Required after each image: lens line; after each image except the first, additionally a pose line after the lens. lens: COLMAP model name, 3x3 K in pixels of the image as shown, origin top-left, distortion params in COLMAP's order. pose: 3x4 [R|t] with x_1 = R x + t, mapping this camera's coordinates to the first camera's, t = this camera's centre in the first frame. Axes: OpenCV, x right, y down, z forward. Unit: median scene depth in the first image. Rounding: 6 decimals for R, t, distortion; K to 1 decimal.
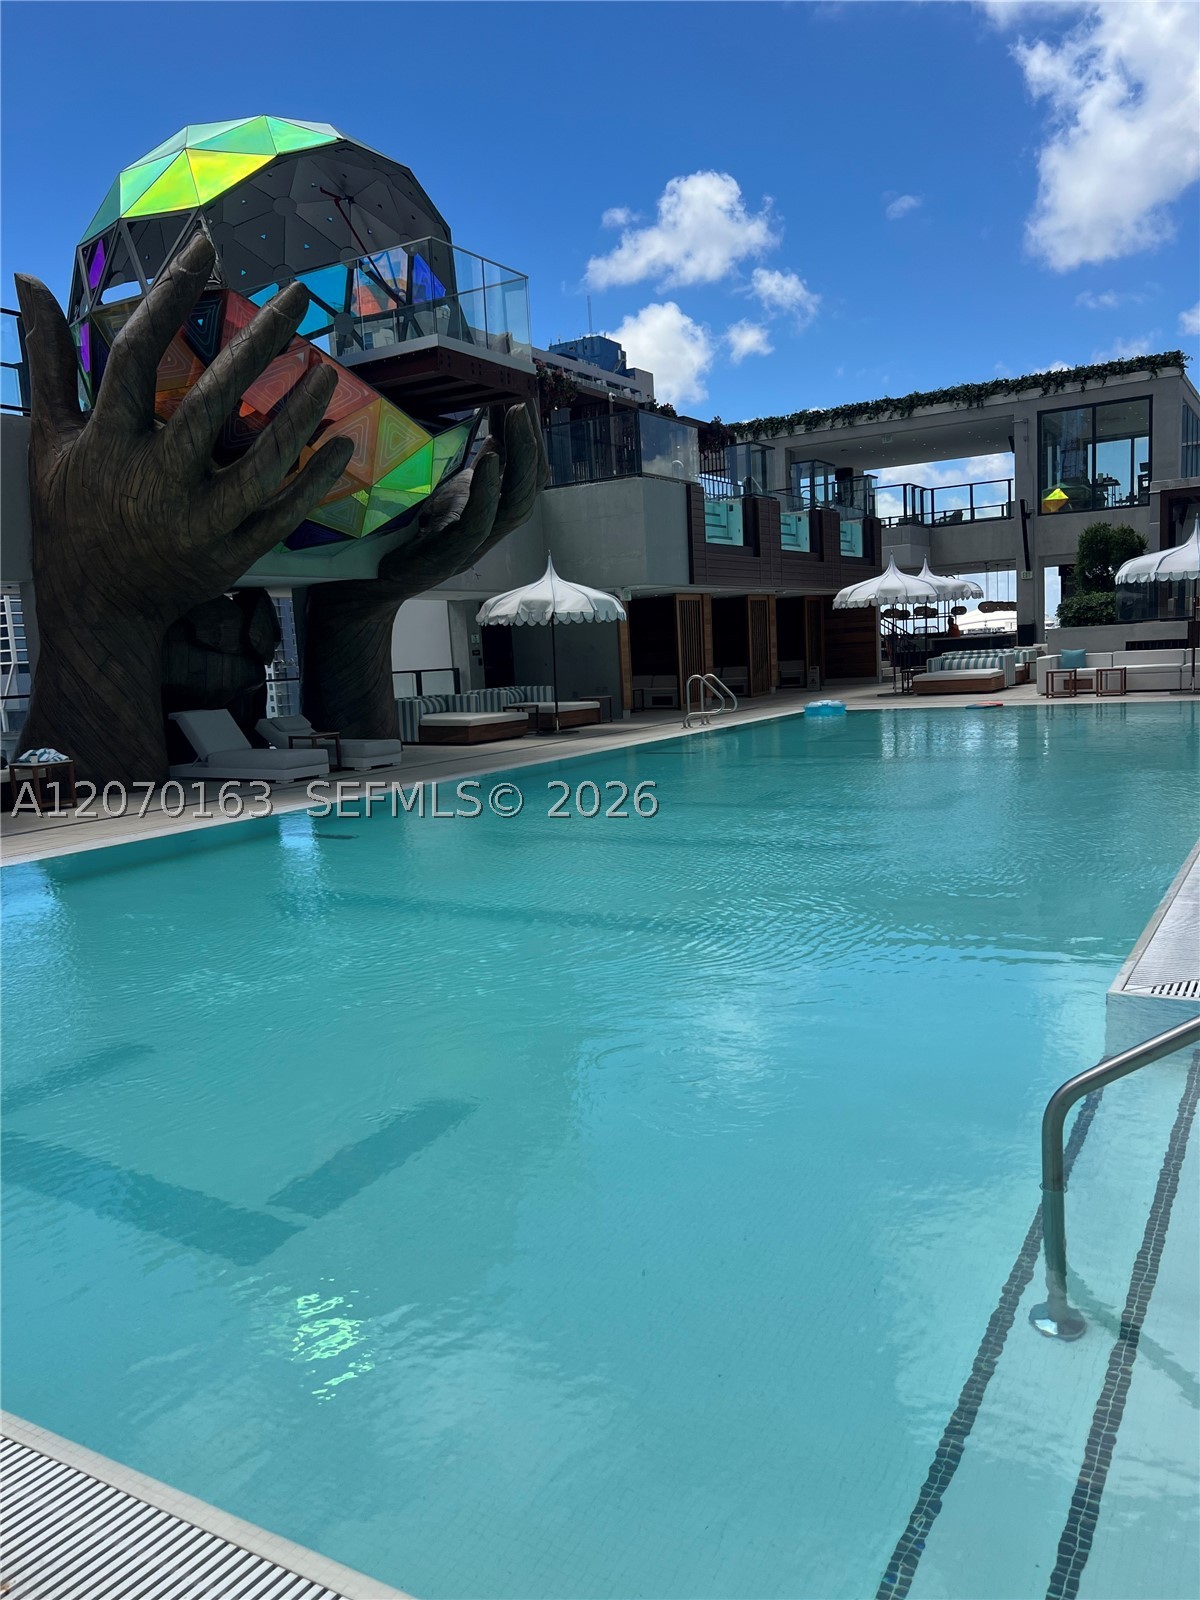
lens RADIAL K [[1225.1, 0, 607.0], [0, 1225.1, 813.5], [0, 0, 1]] dist [0.063163, -0.087709]
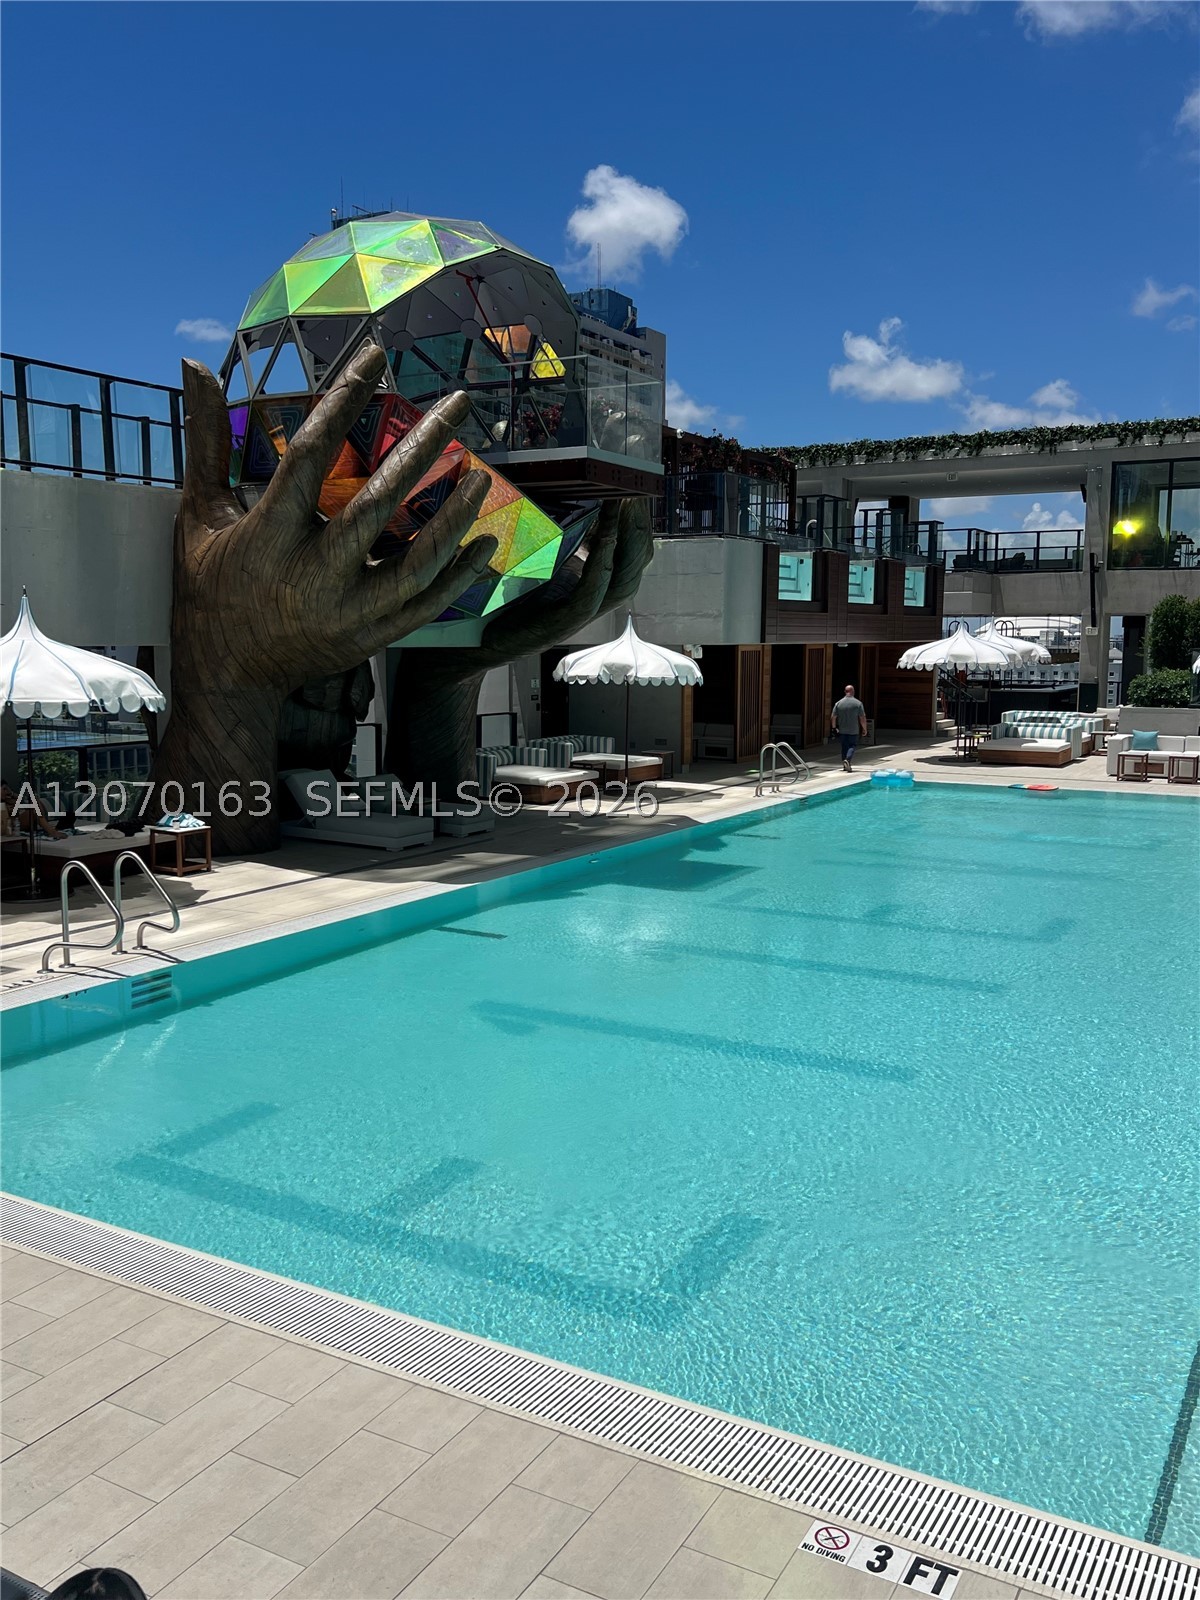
lens RADIAL K [[1394.1, 0, 605.0], [0, 1394.1, 806.8], [0, 0, 1]] dist [0.134862, -0.355619]
pose [[0.998131, 0.057411, 0.020931, -0.071837], [-0.057218, 0.998314, -0.009720, -0.038403], [-0.021454, 0.008504, 0.999734, -0.110831]]
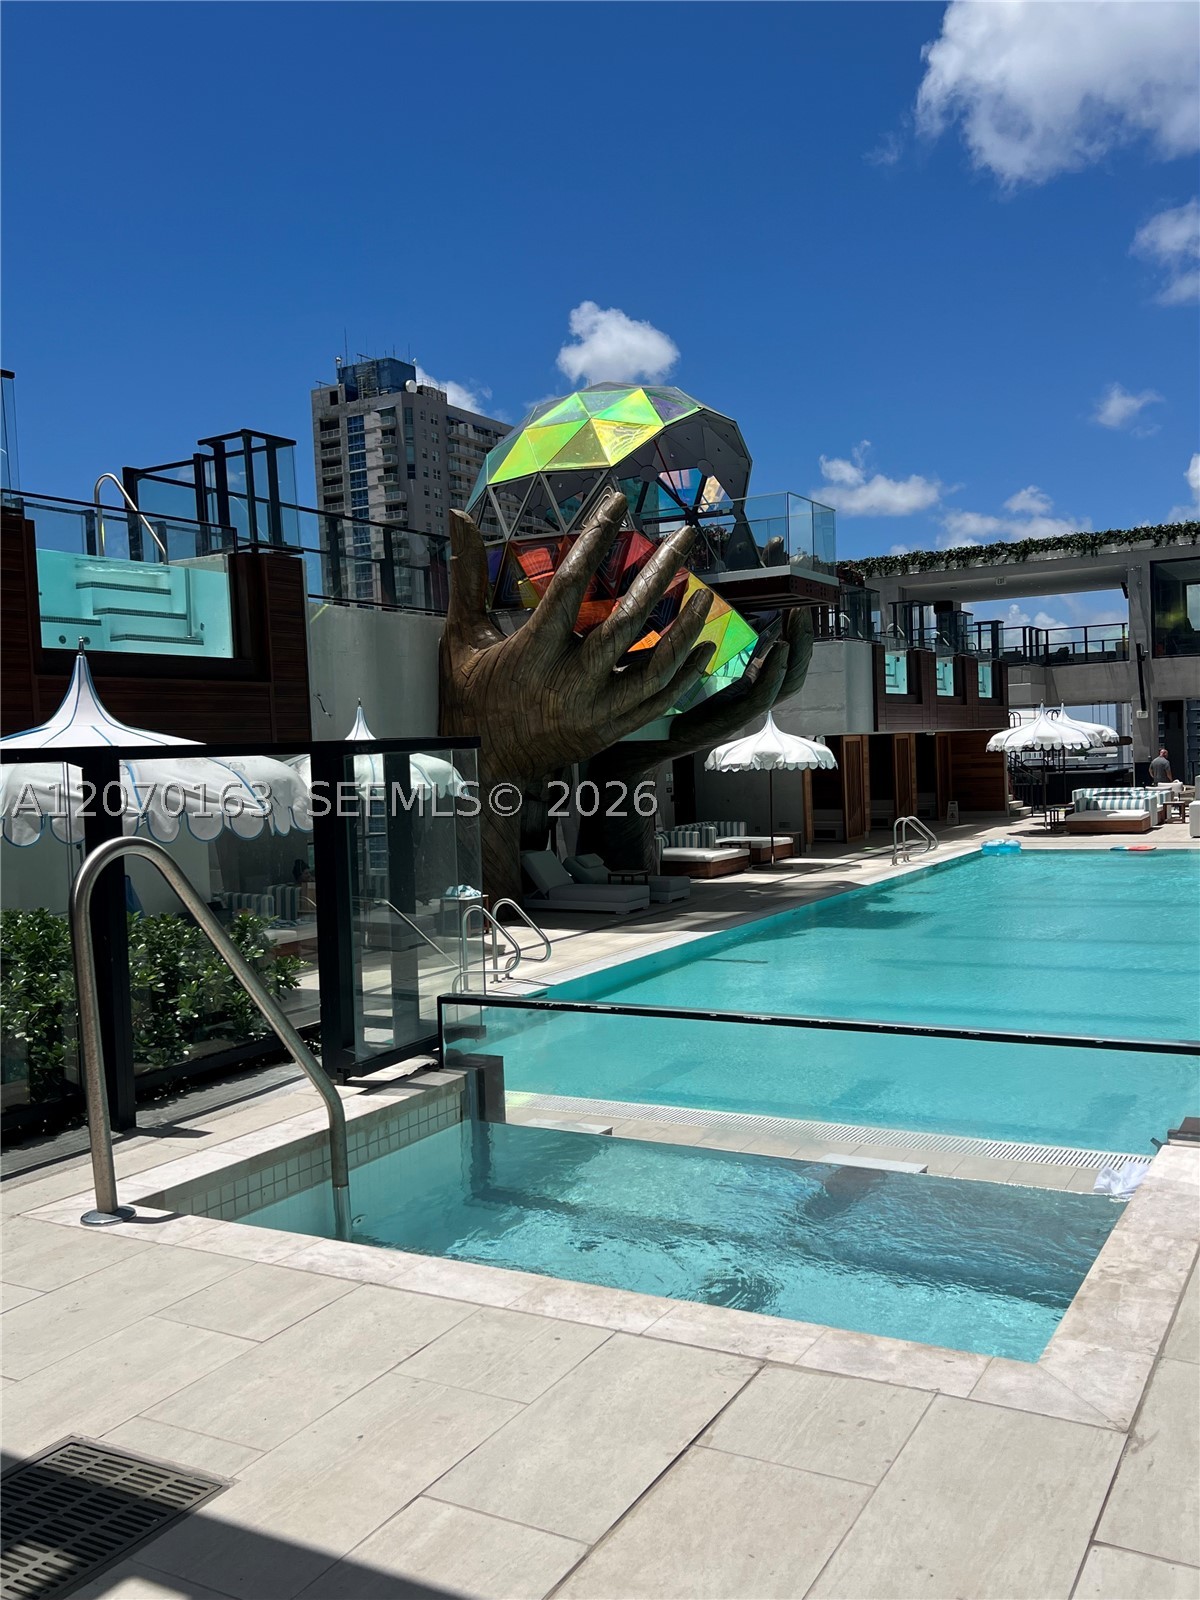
lens RADIAL K [[1394.1, 0, 605.0], [0, 1394.1, 806.8], [0, 0, 1]] dist [0.134862, -0.355619]
pose [[0.999625, 0.014340, 0.023317, -0.199520], [-0.012114, 0.995596, -0.092957, -0.001477], [-0.024547, 0.092640, 0.995397, -0.230166]]
